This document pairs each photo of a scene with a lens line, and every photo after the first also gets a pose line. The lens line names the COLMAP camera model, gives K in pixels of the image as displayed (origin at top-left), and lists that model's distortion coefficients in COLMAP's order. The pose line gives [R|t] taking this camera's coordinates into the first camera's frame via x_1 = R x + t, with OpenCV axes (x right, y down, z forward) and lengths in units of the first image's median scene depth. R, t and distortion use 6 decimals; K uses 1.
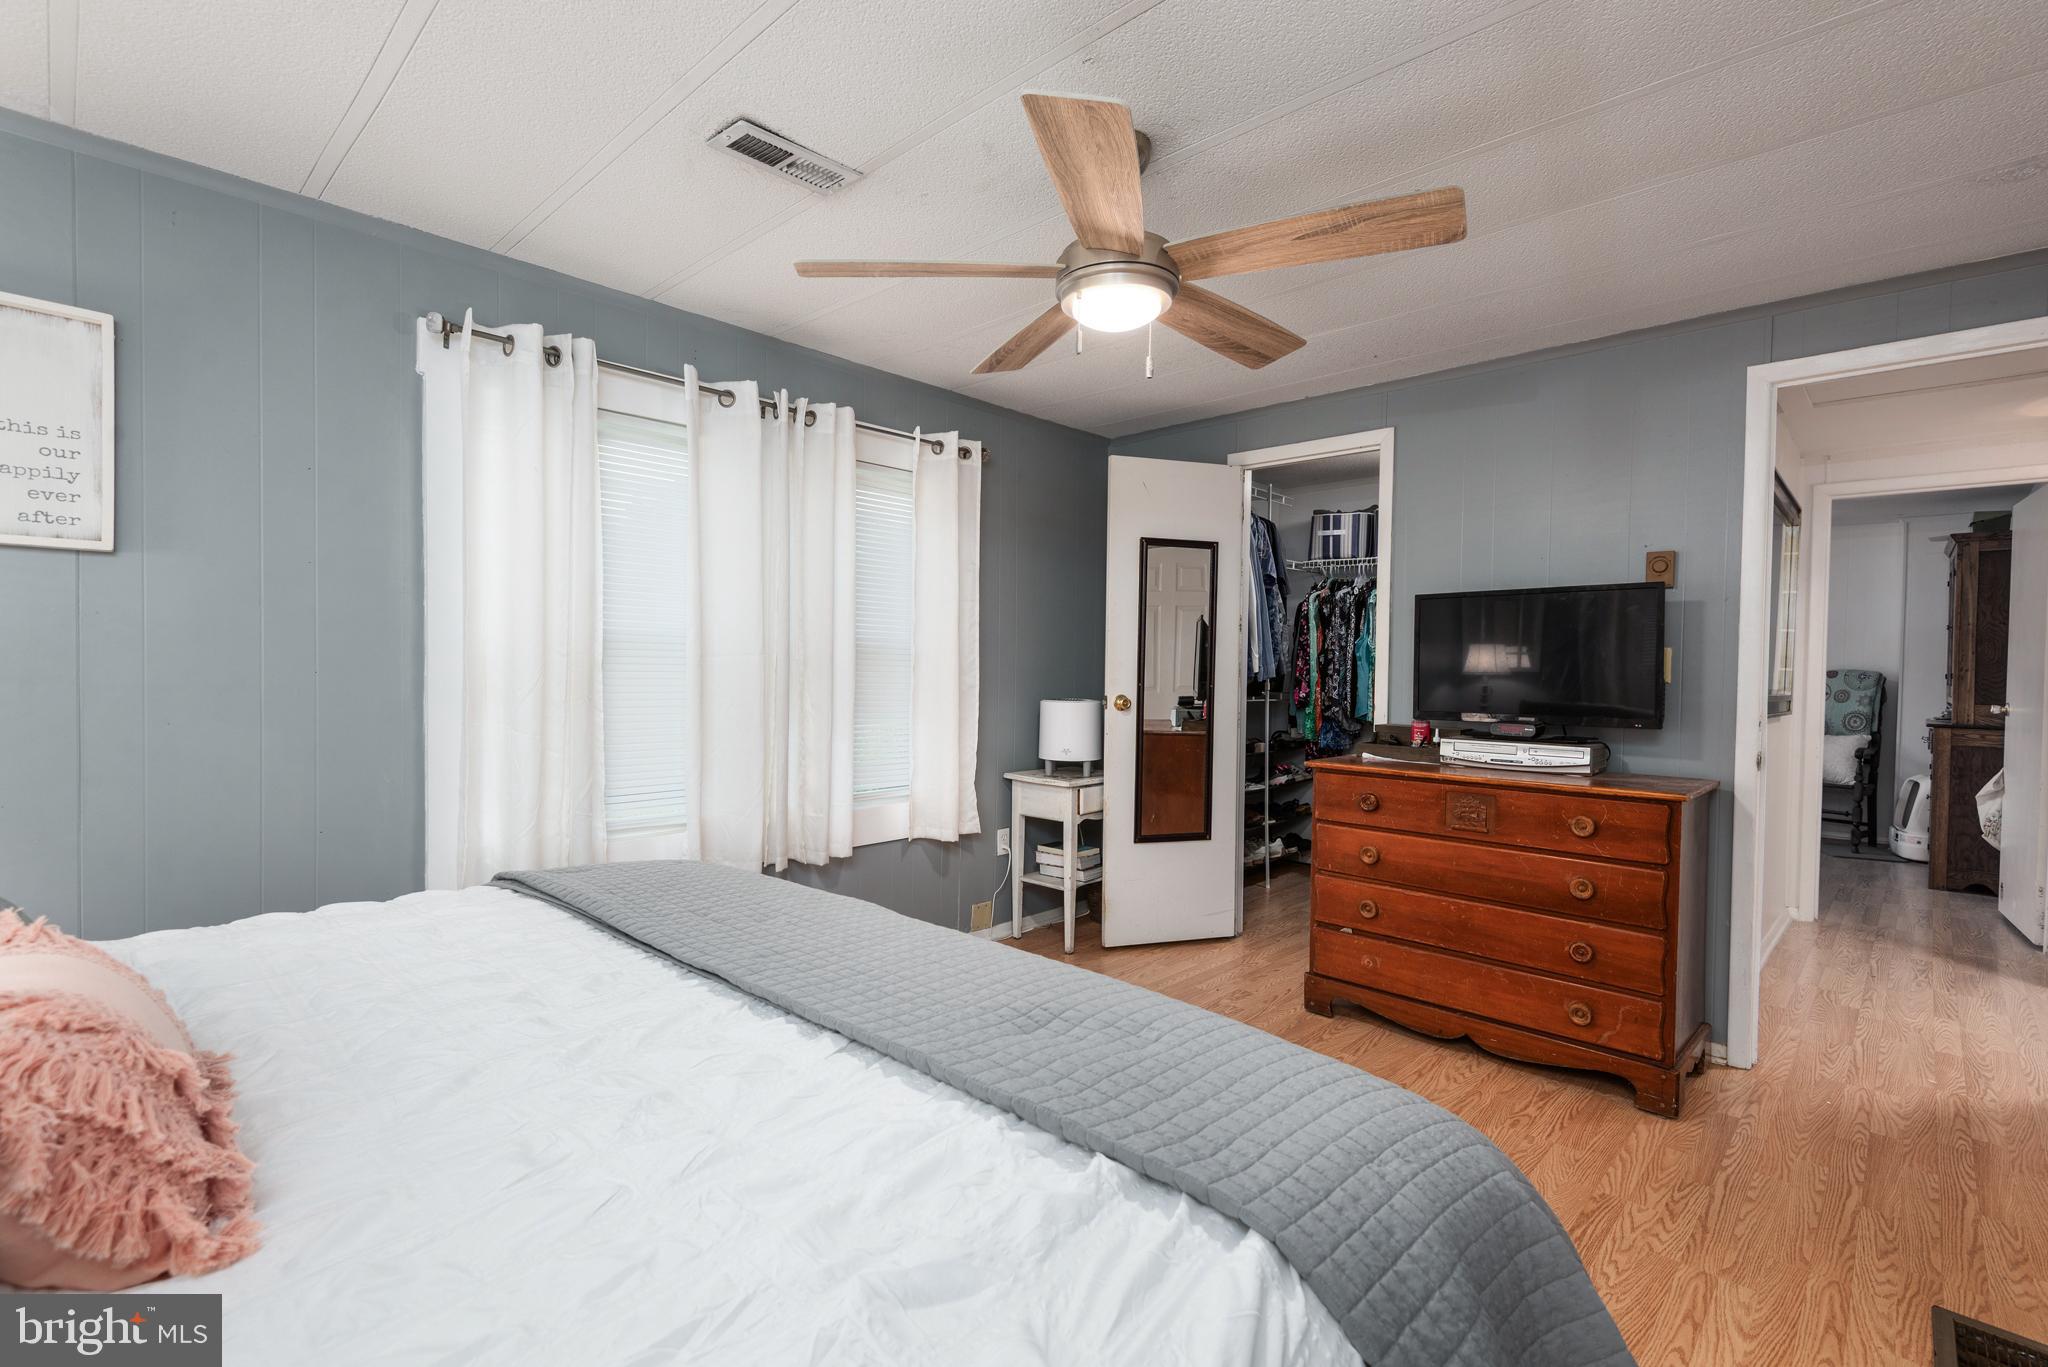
lens RADIAL K [[930.3, 0, 1029.2], [0, 930.3, 683.3], [0, 0, 1]] dist [0.025968, -0.014330]
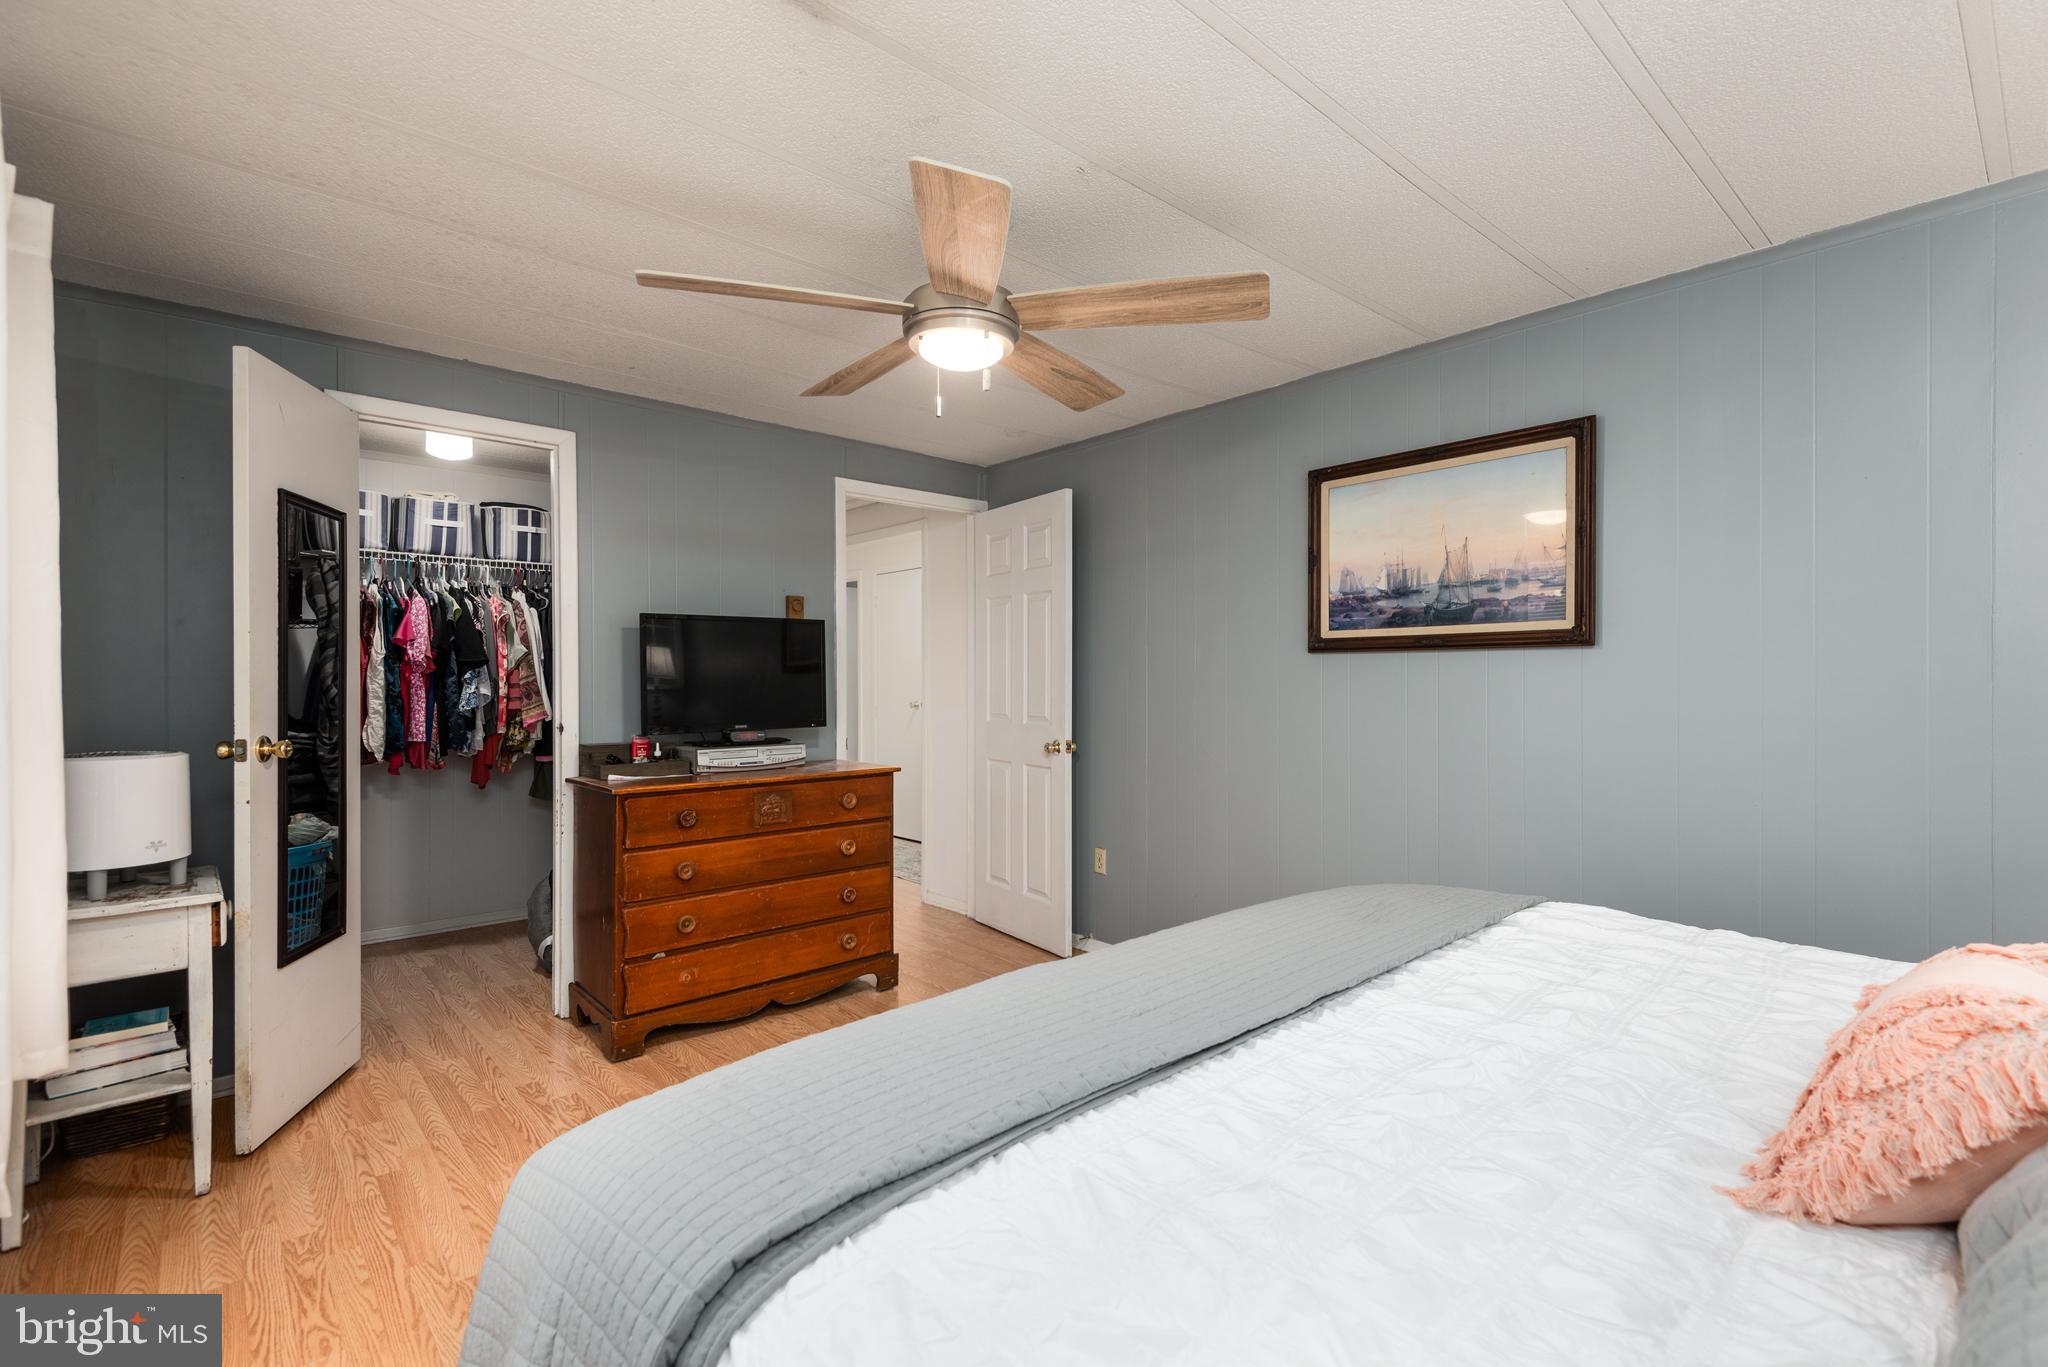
lens RADIAL K [[930.3, 0, 1029.2], [0, 930.3, 683.3], [0, 0, 1]] dist [0.025968, -0.014330]
pose [[0.060445, -0.015252, 0.998055, -0.660168], [0.022441, 0.999651, 0.013917, -0.026561], [-0.997919, 0.021556, 0.060766, 0.599078]]
